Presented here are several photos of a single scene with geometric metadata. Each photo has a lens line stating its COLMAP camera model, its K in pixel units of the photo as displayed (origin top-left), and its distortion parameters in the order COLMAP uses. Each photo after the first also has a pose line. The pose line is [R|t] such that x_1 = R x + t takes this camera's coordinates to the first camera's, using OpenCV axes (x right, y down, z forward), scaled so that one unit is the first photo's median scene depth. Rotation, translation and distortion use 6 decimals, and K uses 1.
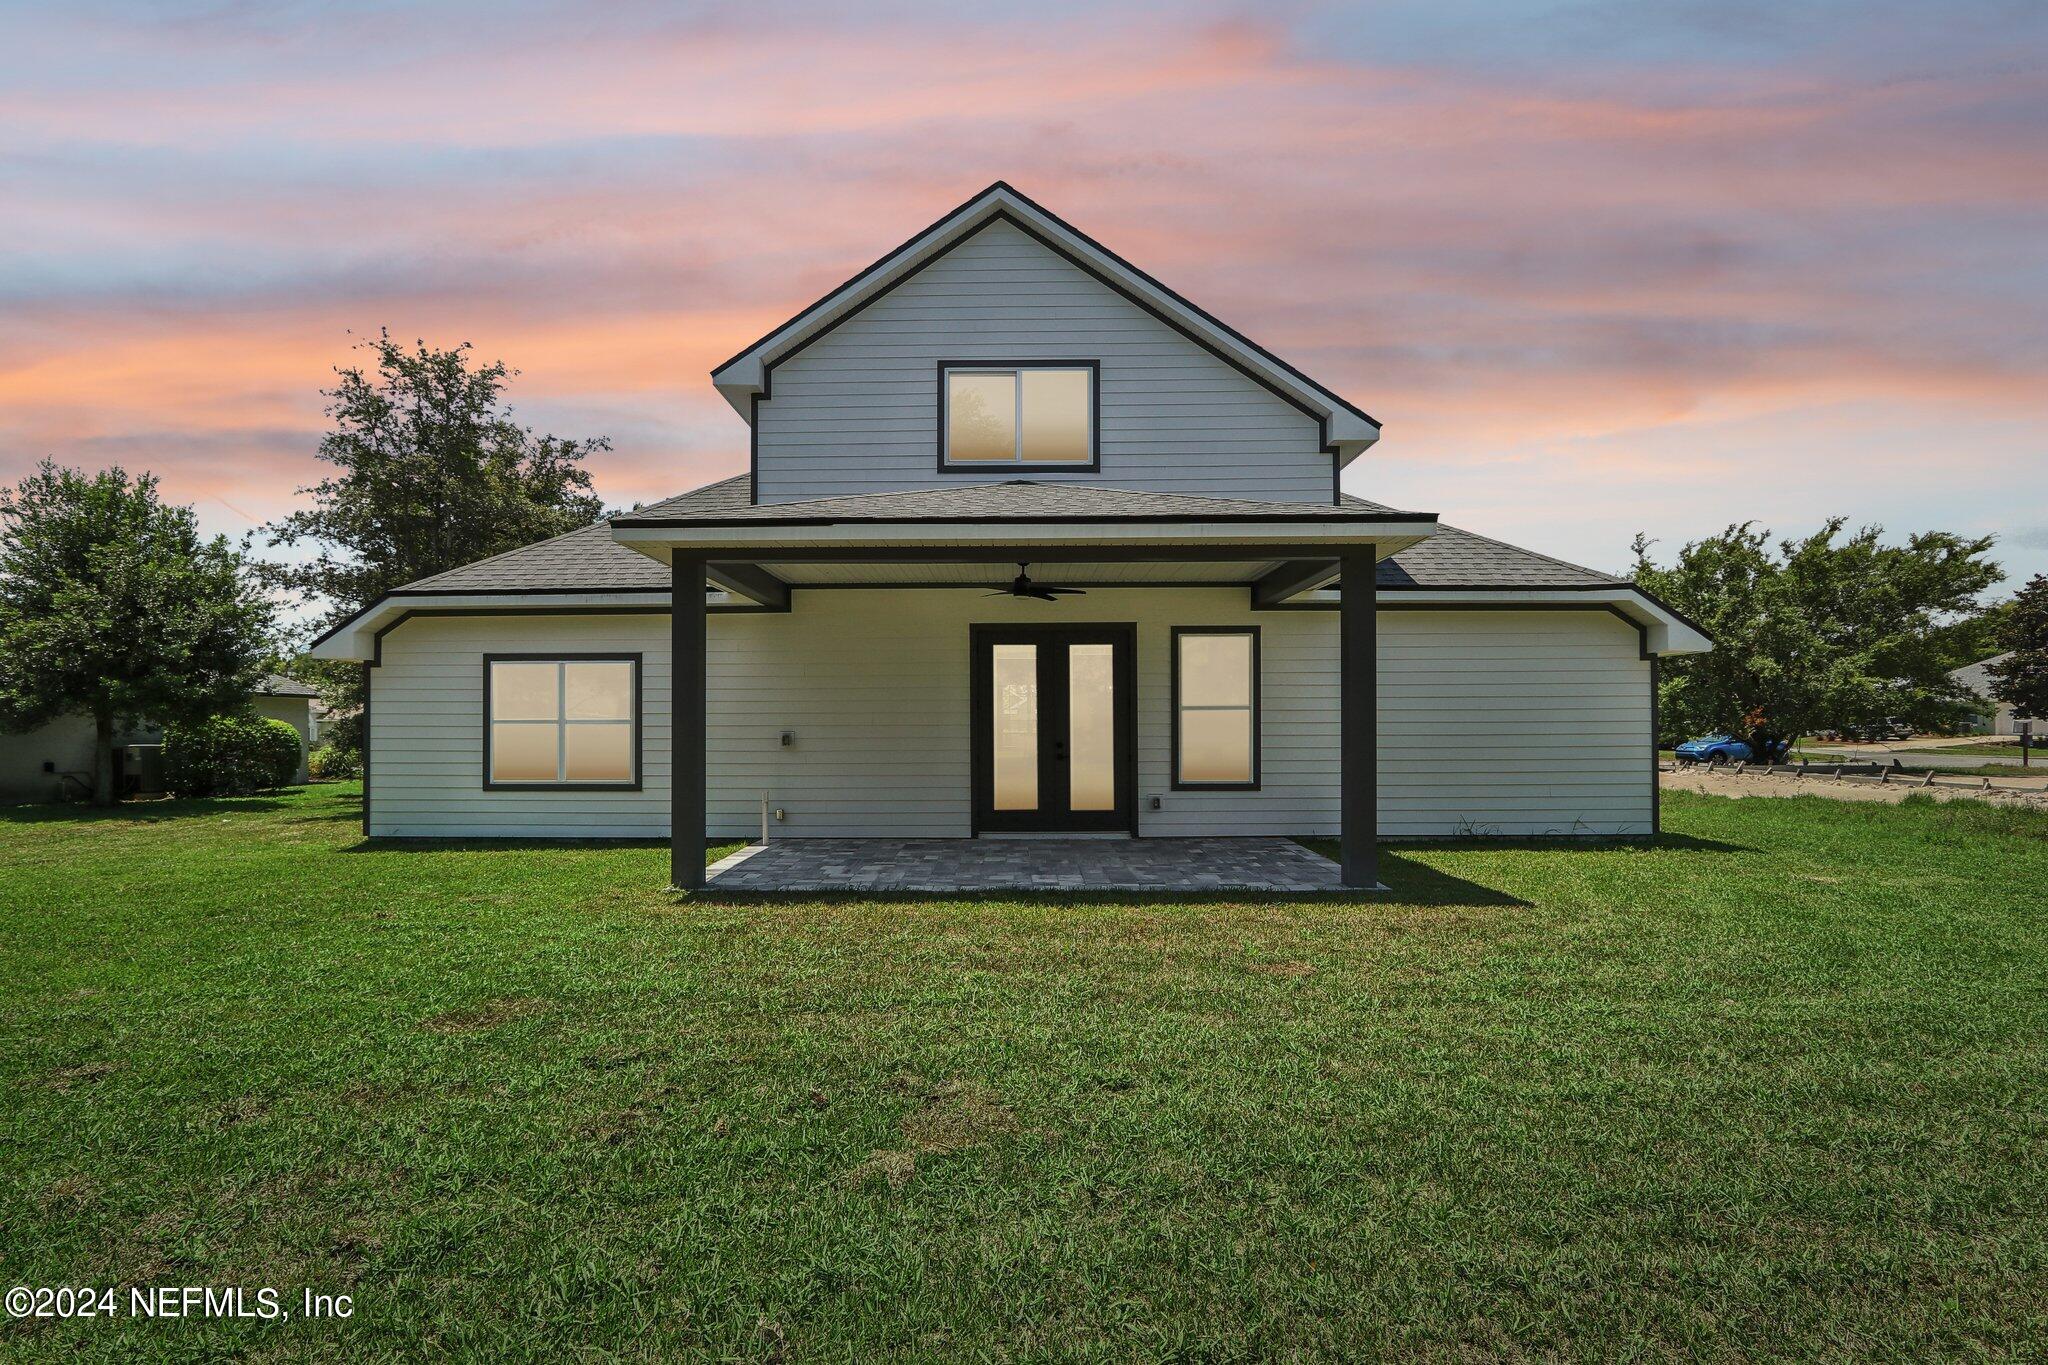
lens RADIAL K [[978.2, 0, 1021.5], [0, 978.2, 712.4], [0, 0, 1]] dist [-0.015525, 0.000261]
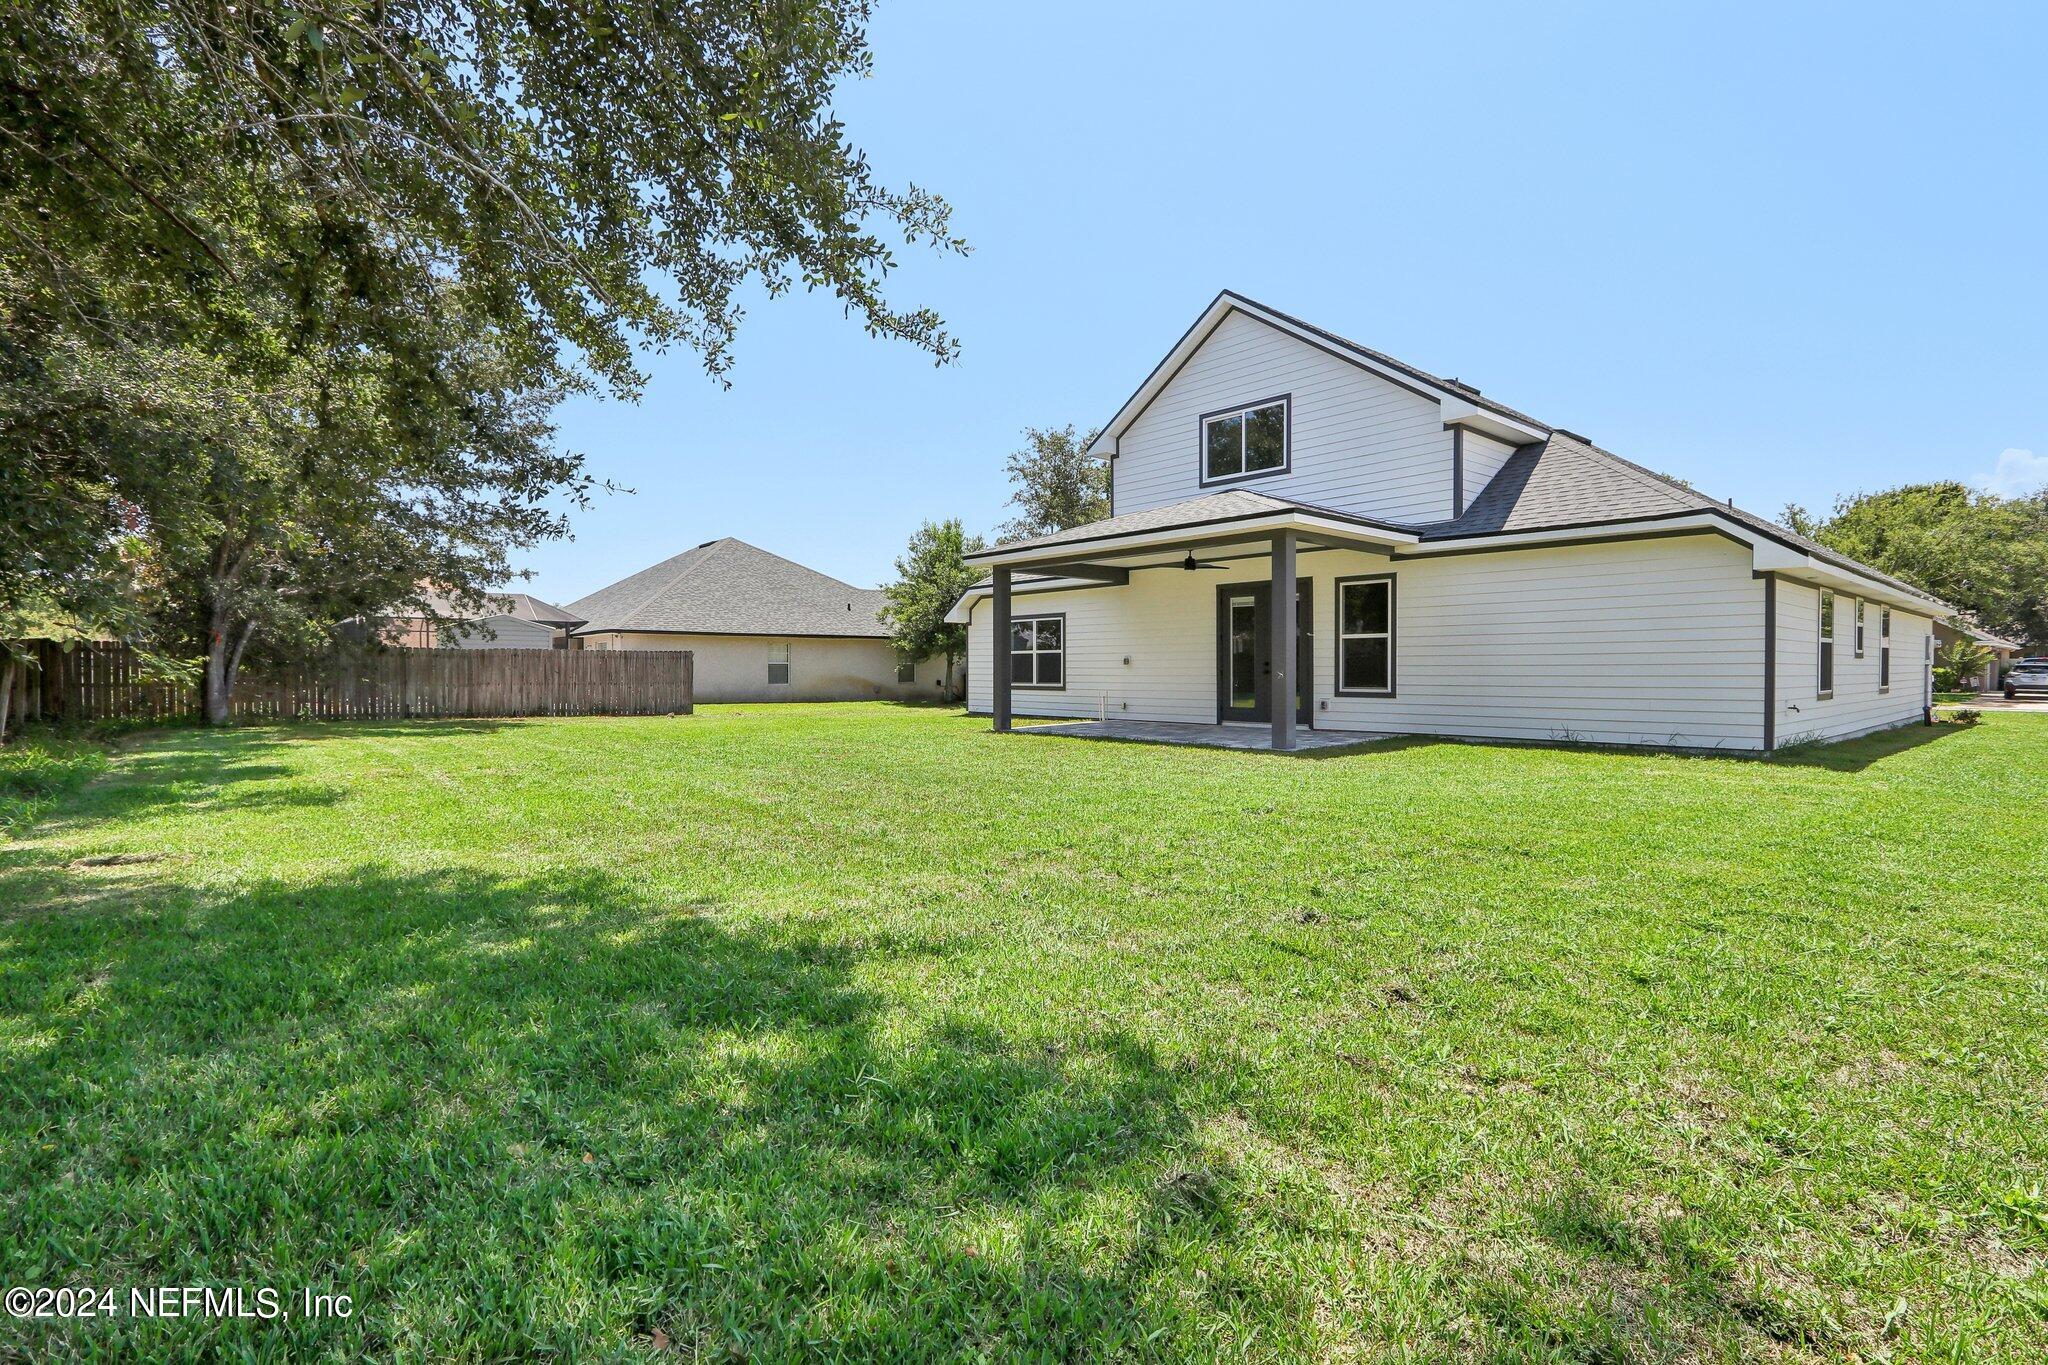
lens RADIAL K [[975.1, 0, 1004.8], [0, 975.1, 685.5], [0, 0, 1]] dist [-0.015594, 0.002059]
pose [[0.657560, 0.013832, -0.753275, 0.882224], [0.010209, 0.999576, 0.027267, 0.022267], [0.753333, -0.025620, 0.657140, -0.256445]]
